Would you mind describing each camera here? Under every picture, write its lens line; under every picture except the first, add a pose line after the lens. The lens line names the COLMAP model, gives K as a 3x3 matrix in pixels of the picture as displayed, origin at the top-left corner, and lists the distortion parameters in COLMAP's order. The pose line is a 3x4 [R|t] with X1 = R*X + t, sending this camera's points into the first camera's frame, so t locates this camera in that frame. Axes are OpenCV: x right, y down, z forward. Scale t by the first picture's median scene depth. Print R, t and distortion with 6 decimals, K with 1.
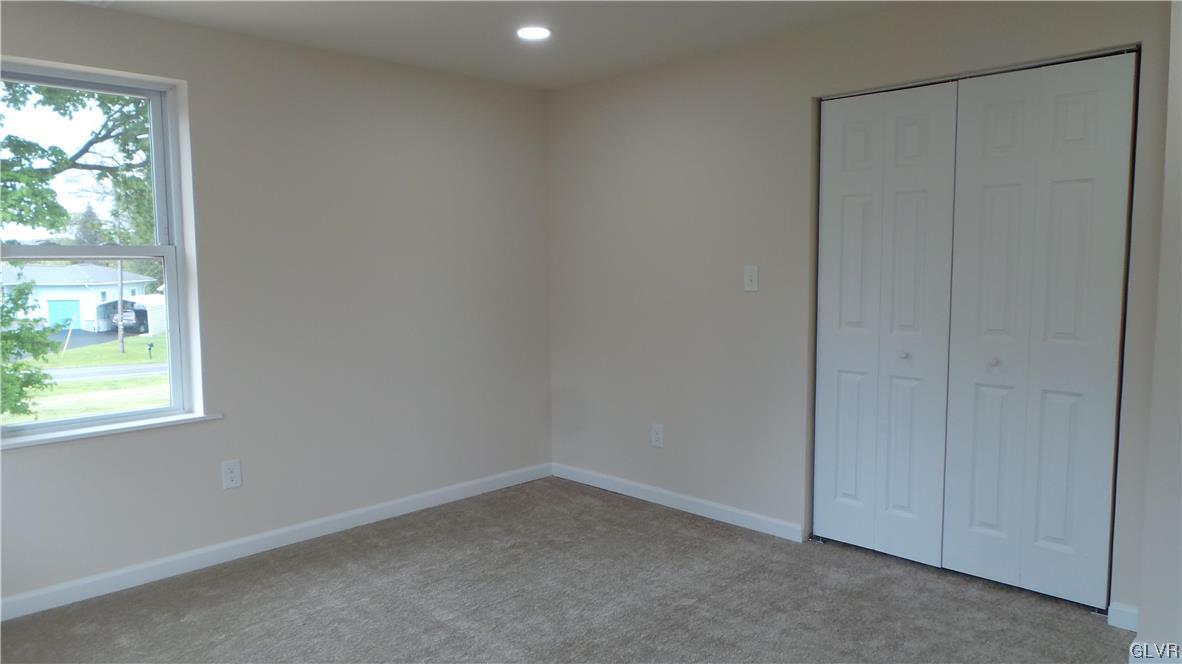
lens RADIAL K [[824.3, 0, 600.1], [0, 824.3, 333.4], [0, 0, 1]] dist [-0.010983, 0.030653]
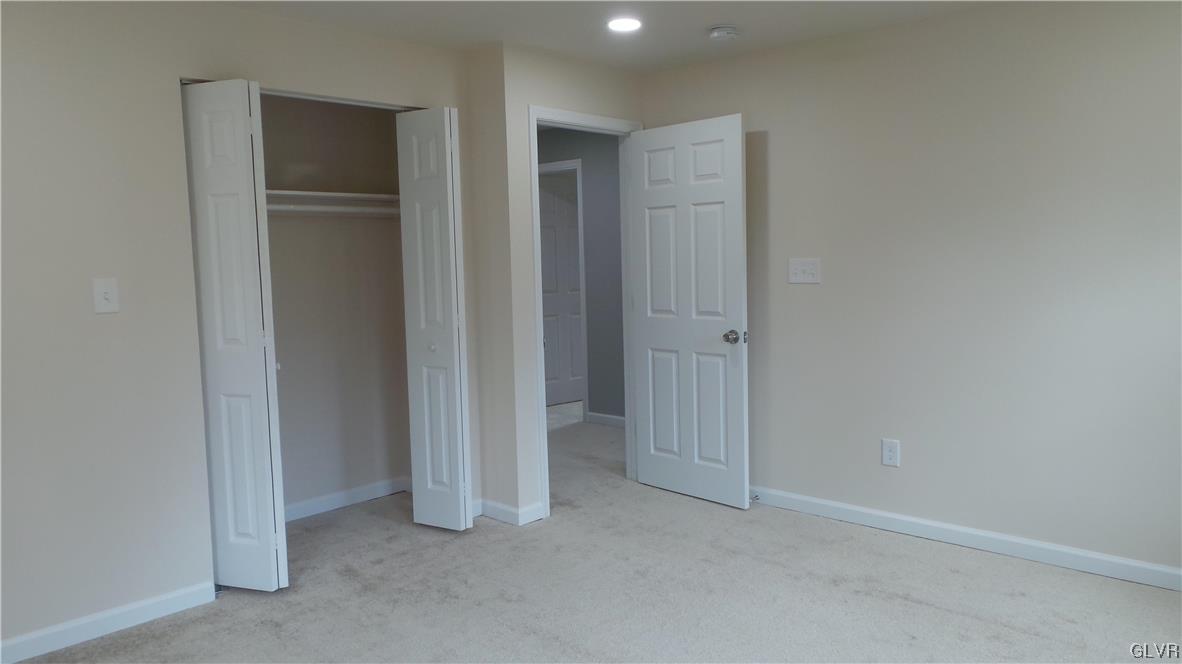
lens RADIAL K [[824.3, 0, 600.1], [0, 824.3, 333.4], [0, 0, 1]] dist [-0.010983, 0.030653]
pose [[-0.003038, -0.086613, 0.996237, -0.580015], [0.132218, 0.987461, 0.086253, -0.038747], [-0.991216, 0.131982, 0.008452, 0.562614]]
